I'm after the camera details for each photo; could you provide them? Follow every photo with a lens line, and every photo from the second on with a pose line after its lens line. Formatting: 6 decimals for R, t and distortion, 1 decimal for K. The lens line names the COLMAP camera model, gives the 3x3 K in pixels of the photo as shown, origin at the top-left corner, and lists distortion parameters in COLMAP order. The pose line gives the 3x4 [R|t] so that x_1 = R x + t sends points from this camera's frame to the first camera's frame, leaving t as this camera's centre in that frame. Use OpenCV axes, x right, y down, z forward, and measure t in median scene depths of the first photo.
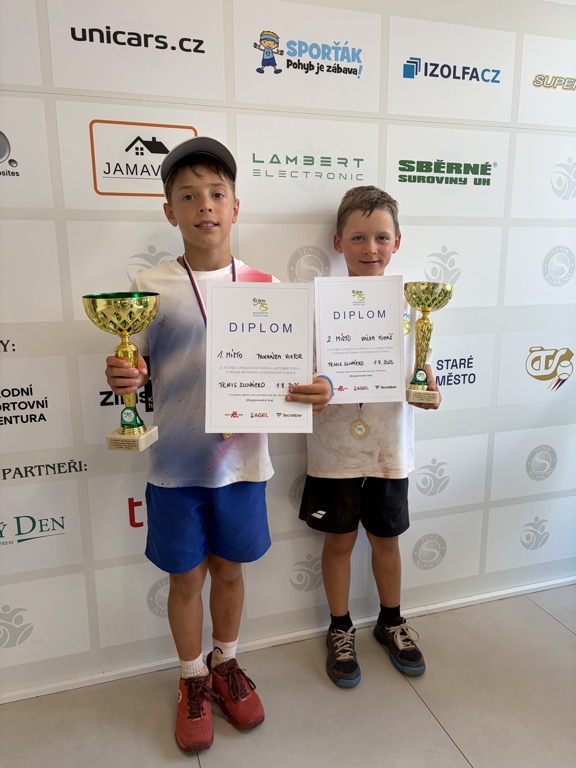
lens RADIAL K [[570.1, 0, 288.0], [0, 570.1, 384.0], [0, 0, 1]] dist [0.012531, -0.009763]
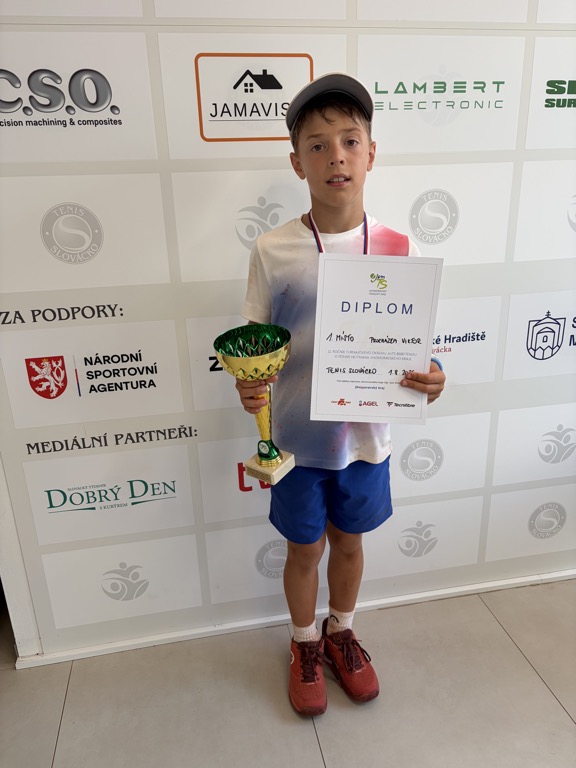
lens RADIAL K [[567.8, 0, 290.2], [0, 567.8, 387.6], [0, 0, 1]] dist [-0.000686, 0.005418]
pose [[0.992563, 0.014168, -0.120901, -0.078971], [0.001971, 0.991203, 0.132337, -0.060287], [0.121713, -0.131591, 0.983804, 0.078497]]
